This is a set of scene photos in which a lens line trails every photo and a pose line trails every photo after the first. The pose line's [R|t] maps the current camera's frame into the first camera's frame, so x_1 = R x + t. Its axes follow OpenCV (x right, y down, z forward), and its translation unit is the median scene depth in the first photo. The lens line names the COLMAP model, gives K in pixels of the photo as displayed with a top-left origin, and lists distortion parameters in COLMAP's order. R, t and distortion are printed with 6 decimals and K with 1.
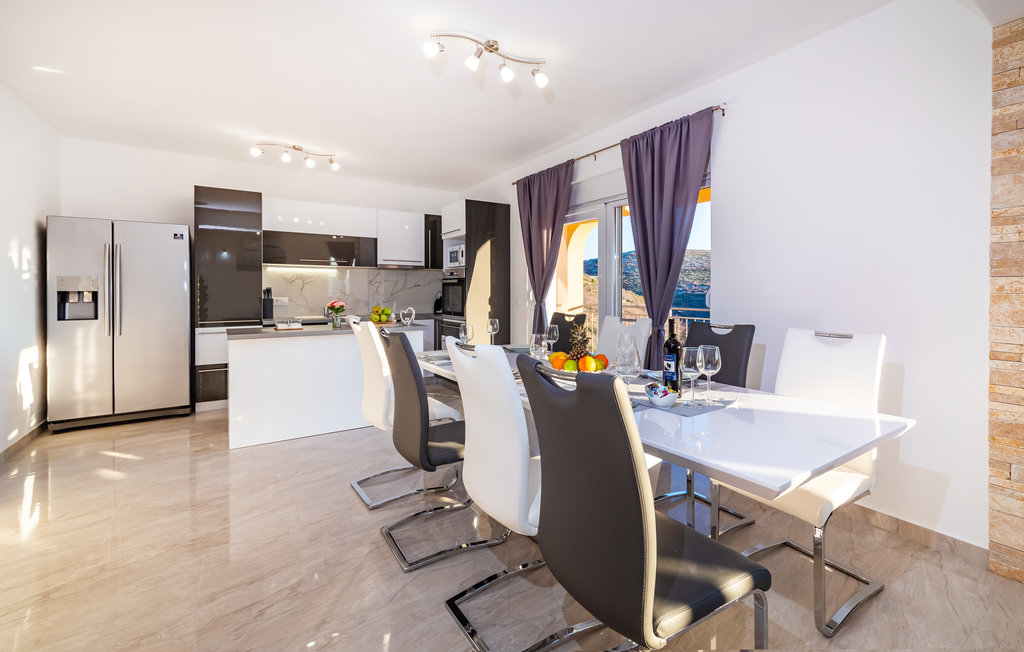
lens RADIAL K [[440.9, 0, 513.4], [0, 440.9, 296.5], [0, 0, 1]] dist [-0.002560, 0.000281]
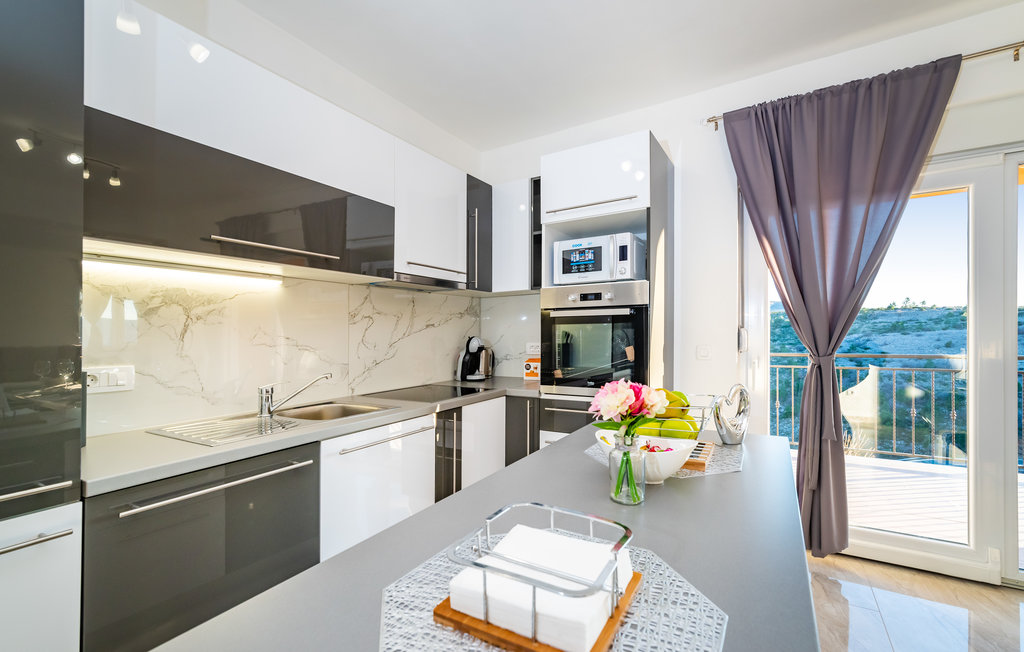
lens RADIAL K [[440.9, 0, 517.6], [0, 440.9, 329.6], [0, 0, 1]] dist [-0.002560, 0.000281]
pose [[0.901133, -0.009577, 0.433436, -0.430671], [0.021538, 0.999510, -0.022692, -0.009058], [-0.433006, 0.029783, 0.900899, 0.659547]]
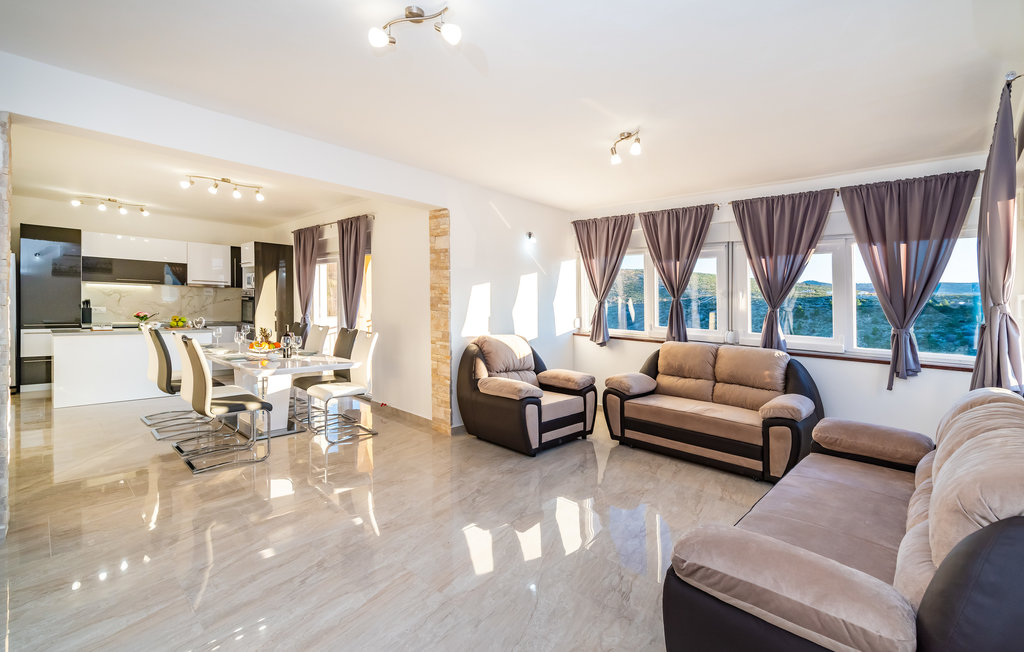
lens RADIAL K [[440.9, 0, 508.0], [0, 440.9, 318.0], [0, 0, 1]] dist [-0.002560, 0.000281]
pose [[0.969466, 0.018740, 0.244509, 0.337423], [-0.024534, 0.999485, 0.020673, -0.023460], [-0.243996, -0.026041, 0.969427, -0.573494]]
